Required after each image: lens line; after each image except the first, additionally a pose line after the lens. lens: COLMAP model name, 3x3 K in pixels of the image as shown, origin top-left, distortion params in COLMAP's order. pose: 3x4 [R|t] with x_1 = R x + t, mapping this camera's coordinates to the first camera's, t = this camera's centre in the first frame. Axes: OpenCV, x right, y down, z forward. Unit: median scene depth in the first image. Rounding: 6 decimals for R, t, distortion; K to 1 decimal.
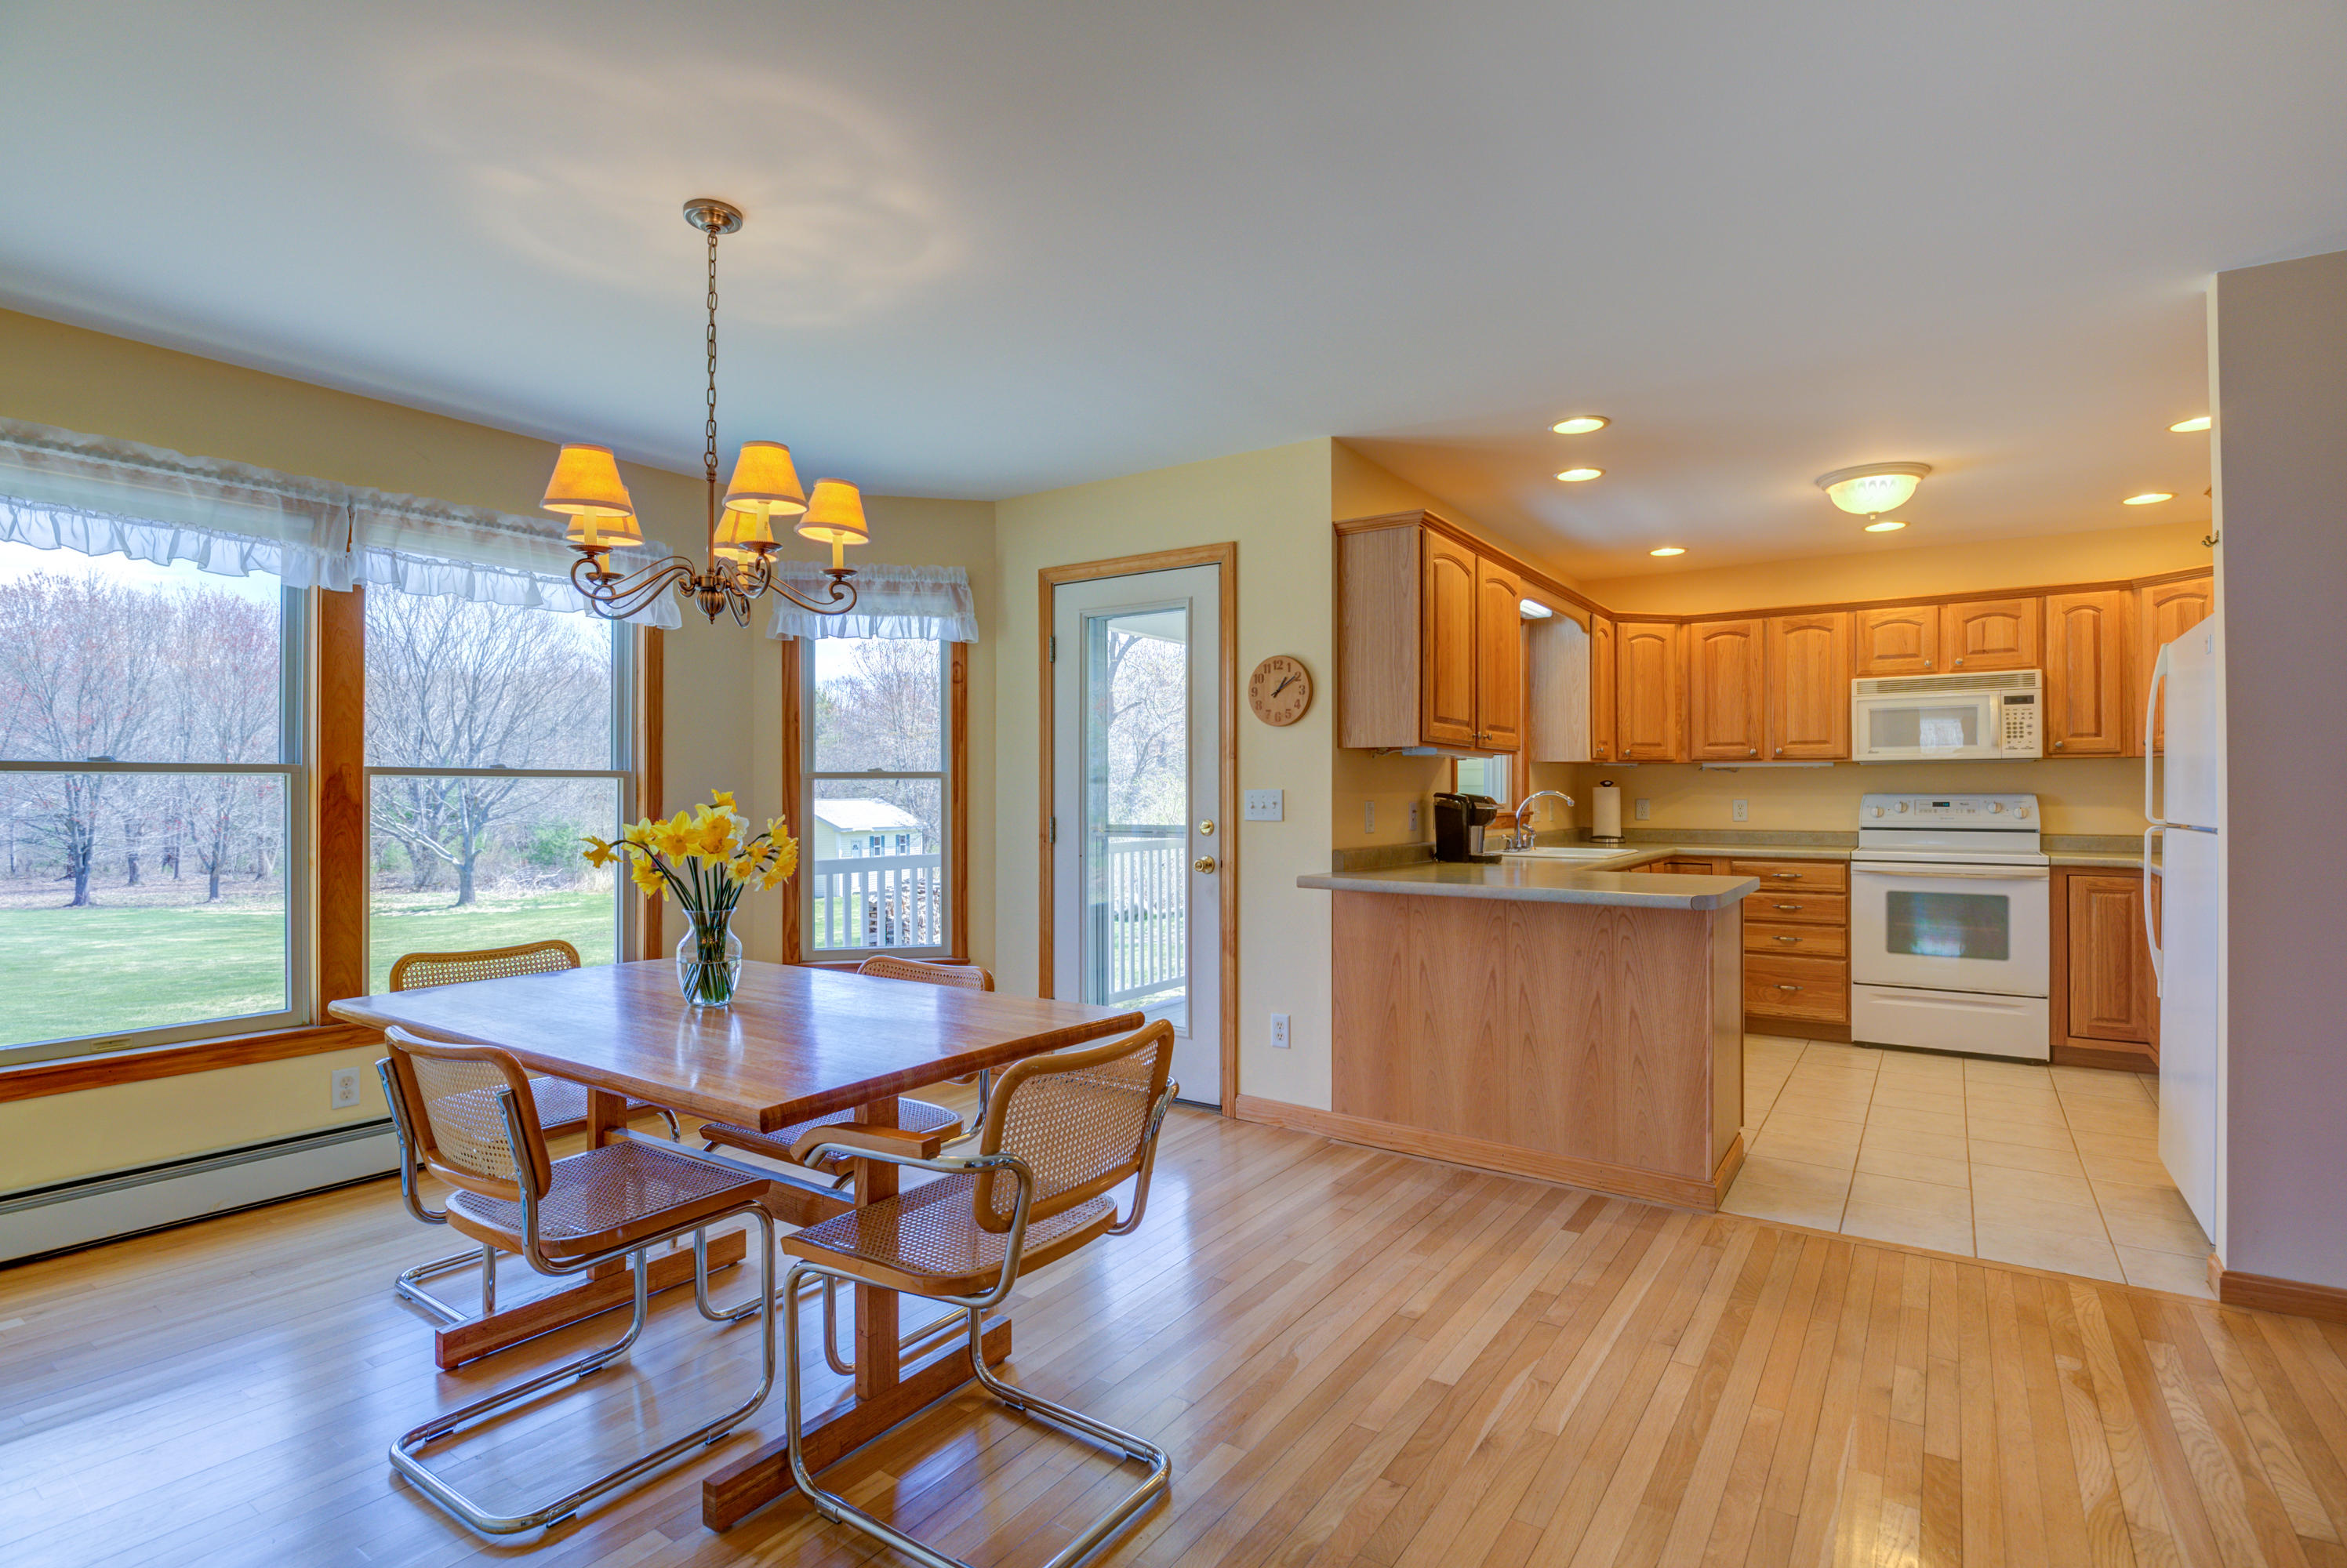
lens RADIAL K [[1136.2, 0, 1190.0], [0, 1136.2, 788.9], [0, 0, 1]] dist [-0.017005, -0.000750]
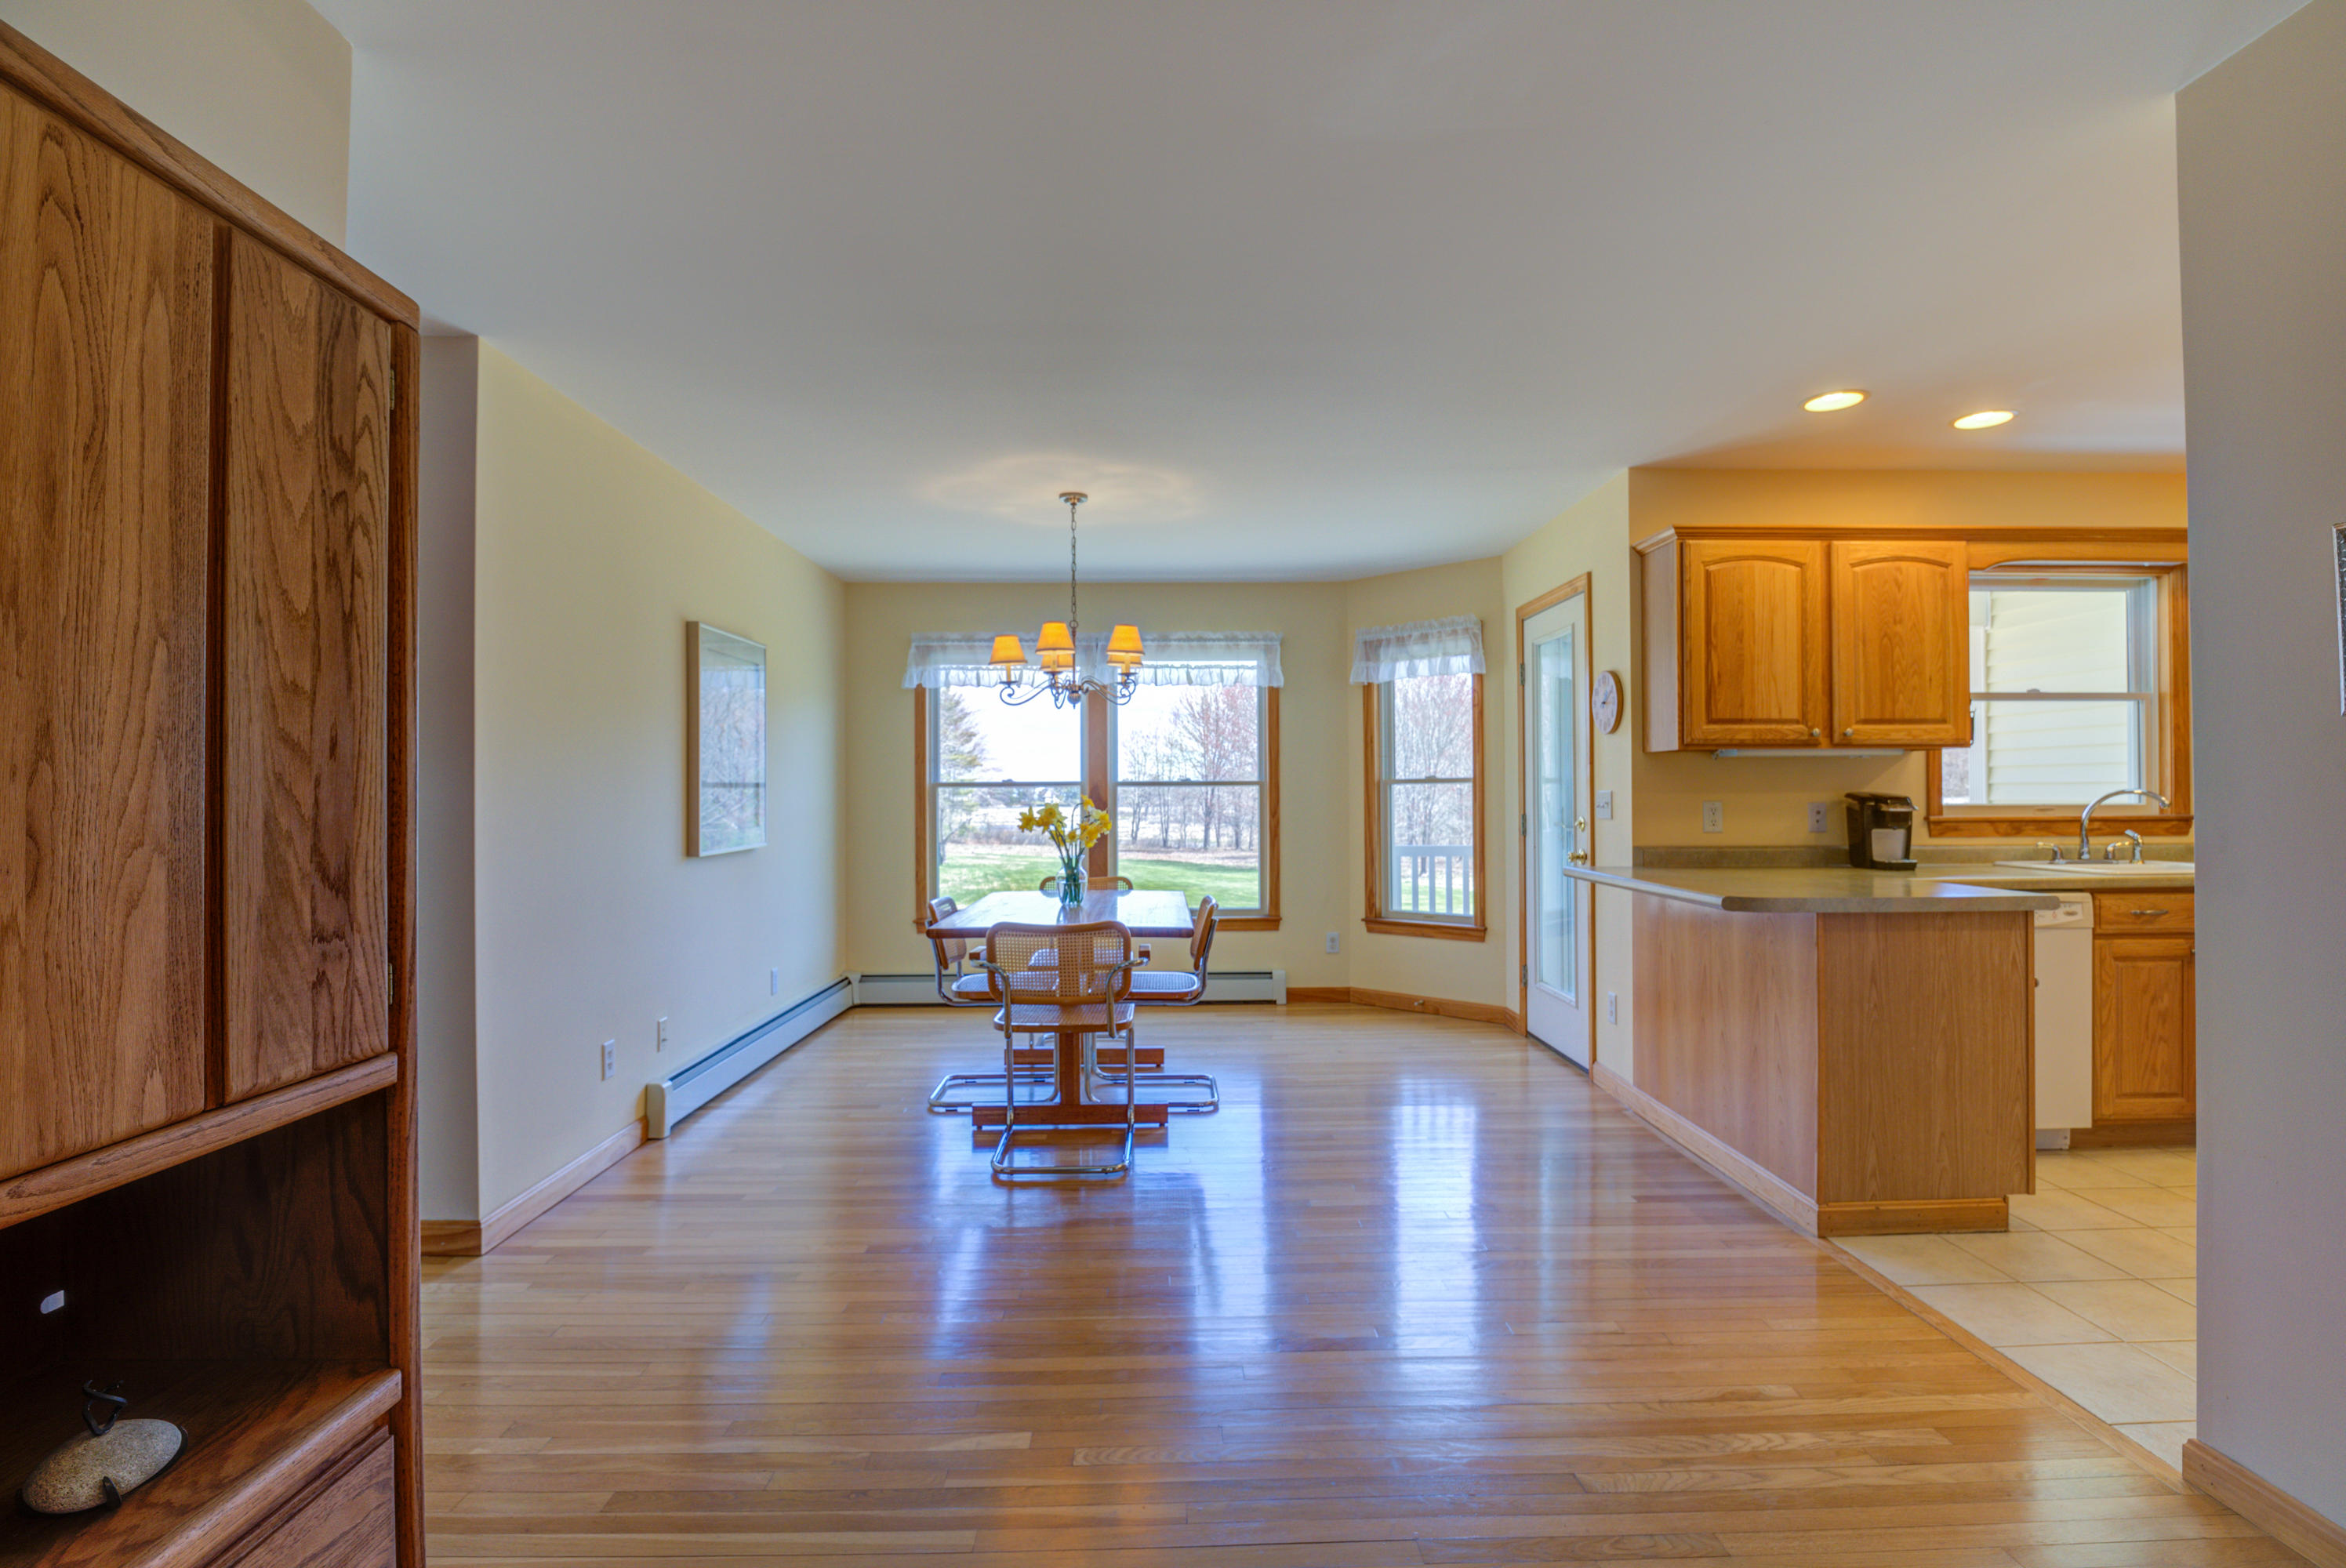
lens RADIAL K [[1135.8, 0, 1187.9], [0, 1135.8, 789.3], [0, 0, 1]] dist [-0.017005, -0.000750]
pose [[0.577986, -0.006588, -0.816020, 0.672838], [0.006964, 0.999971, -0.003141, 0.000122], [0.816017, -0.003867, 0.578015, 0.018069]]
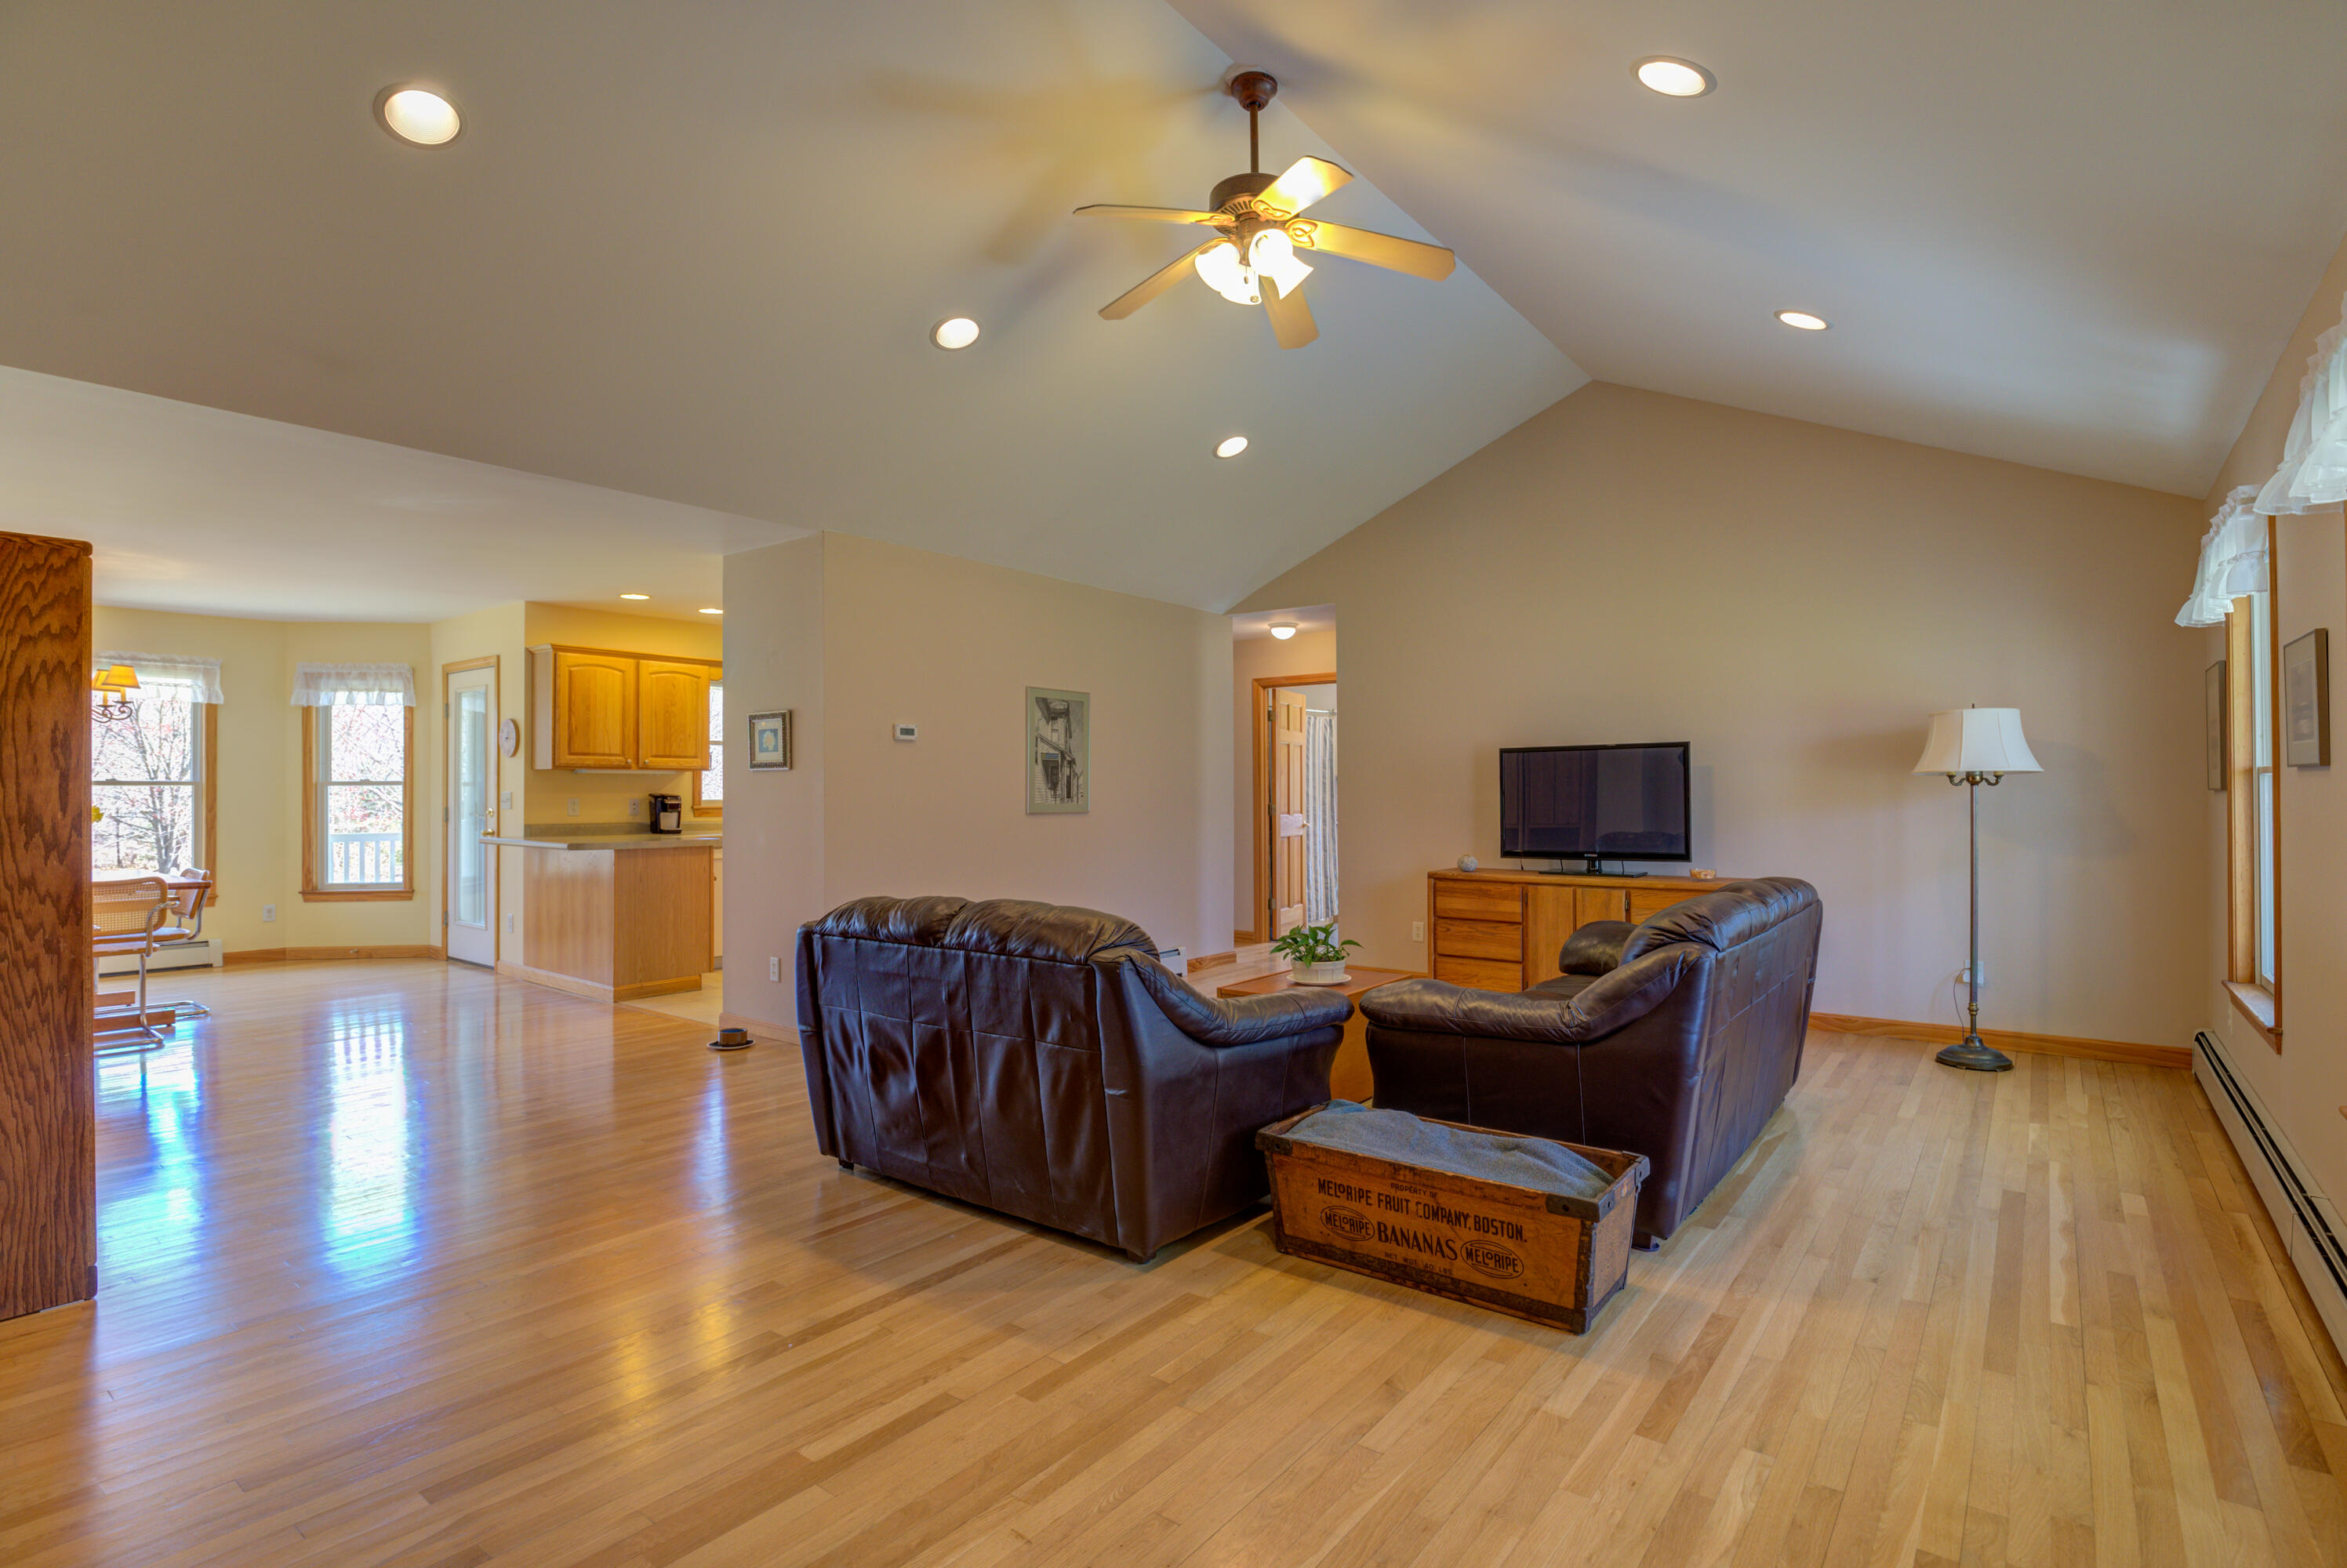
lens RADIAL K [[1136.2, 0, 1179.4], [0, 1136.2, 777.8], [0, 0, 1]] dist [-0.017005, -0.000750]
pose [[0.997735, -0.001256, -0.067261, 1.151747], [0.000638, 0.999957, -0.009212, -0.003514], [0.067270, 0.009148, 0.997693, -0.670620]]
